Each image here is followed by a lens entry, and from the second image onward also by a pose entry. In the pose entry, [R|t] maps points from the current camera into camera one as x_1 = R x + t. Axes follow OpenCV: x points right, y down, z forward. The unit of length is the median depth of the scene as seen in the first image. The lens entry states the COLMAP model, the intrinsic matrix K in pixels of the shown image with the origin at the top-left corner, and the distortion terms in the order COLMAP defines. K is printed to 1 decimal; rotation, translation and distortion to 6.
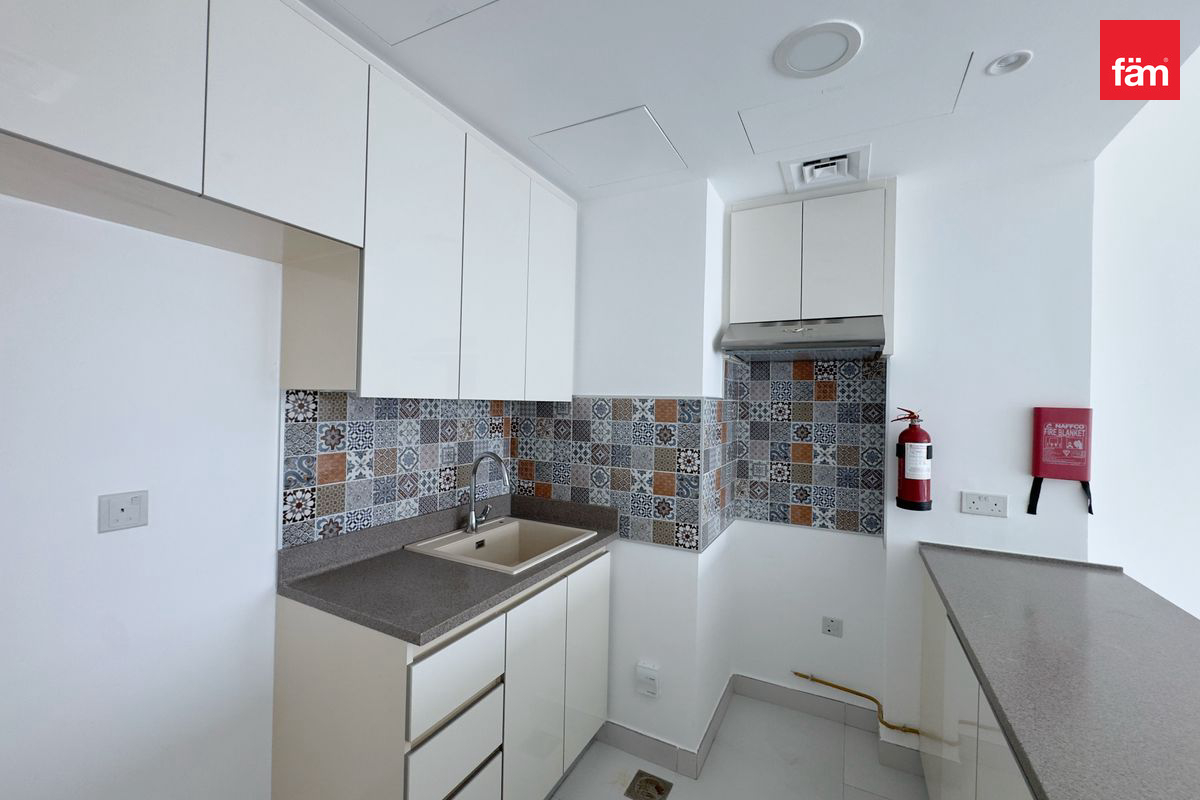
lens RADIAL K [[478.1, 0, 604.7], [0, 478.1, 400.1], [0, 0, 1]] dist [-0.001585, -0.000112]
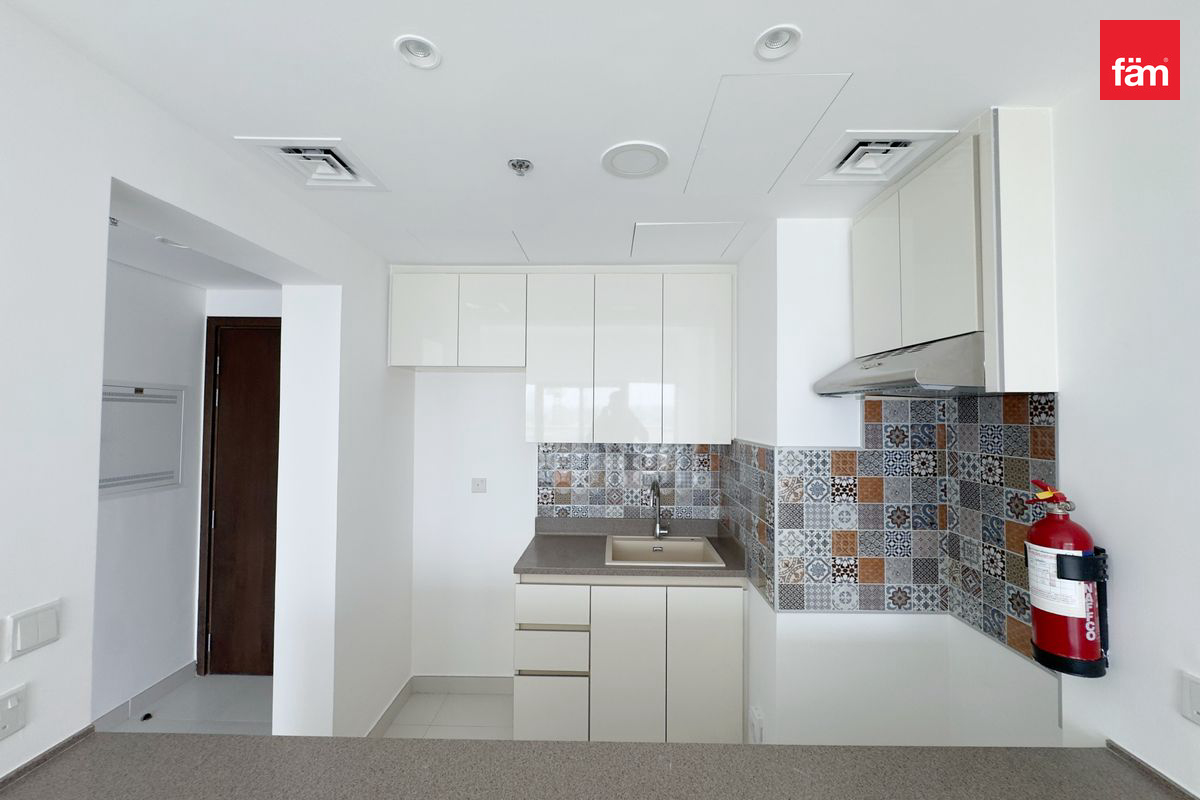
lens RADIAL K [[478.1, 0, 604.7], [0, 478.1, 400.1], [0, 0, 1]] dist [-0.001585, -0.000112]
pose [[0.446463, -0.042425, -0.893796, 0.865075], [0.005968, 0.998994, -0.044437, -0.056388], [0.894782, 0.014505, 0.446267, 0.253190]]
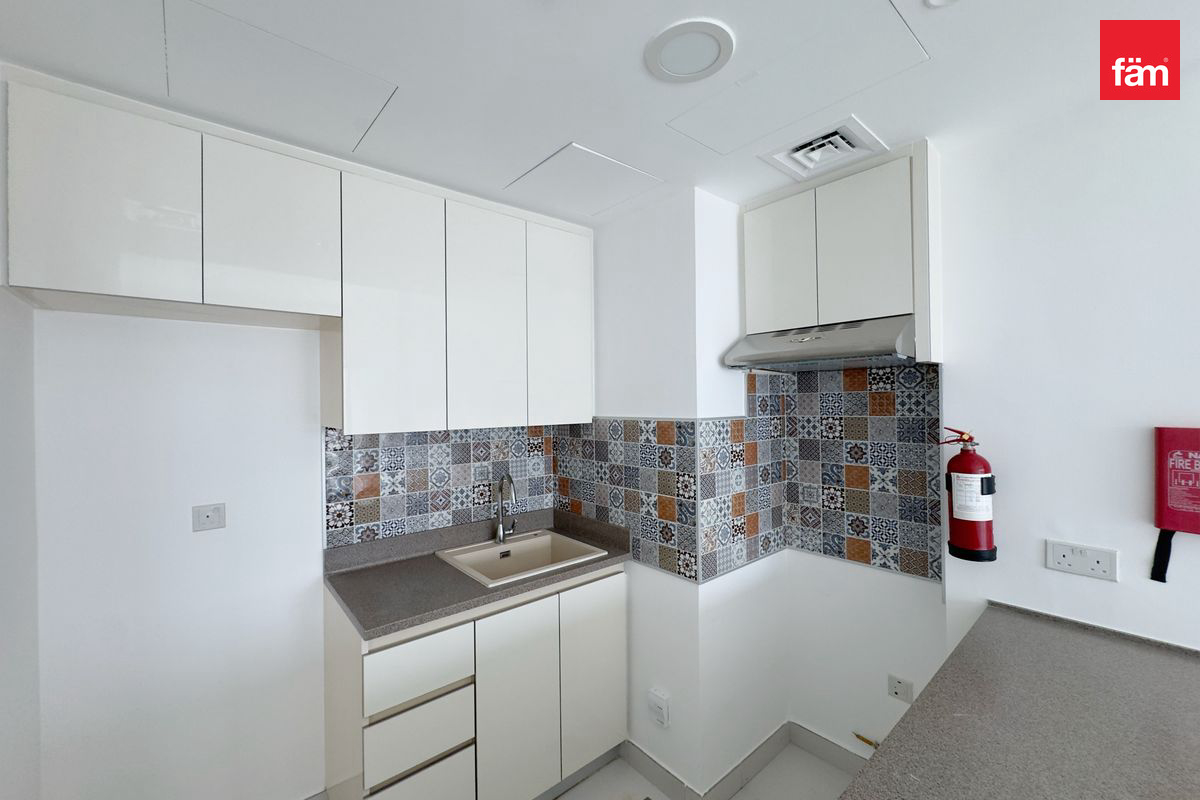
lens RADIAL K [[478.1, 0, 604.7], [0, 478.1, 400.1], [0, 0, 1]] dist [-0.001585, -0.000112]
pose [[0.927186, -0.034116, -0.373045, 0.370424], [0.034086, 0.999397, -0.006678, -0.041124], [0.373048, -0.006524, 0.927789, 0.054056]]
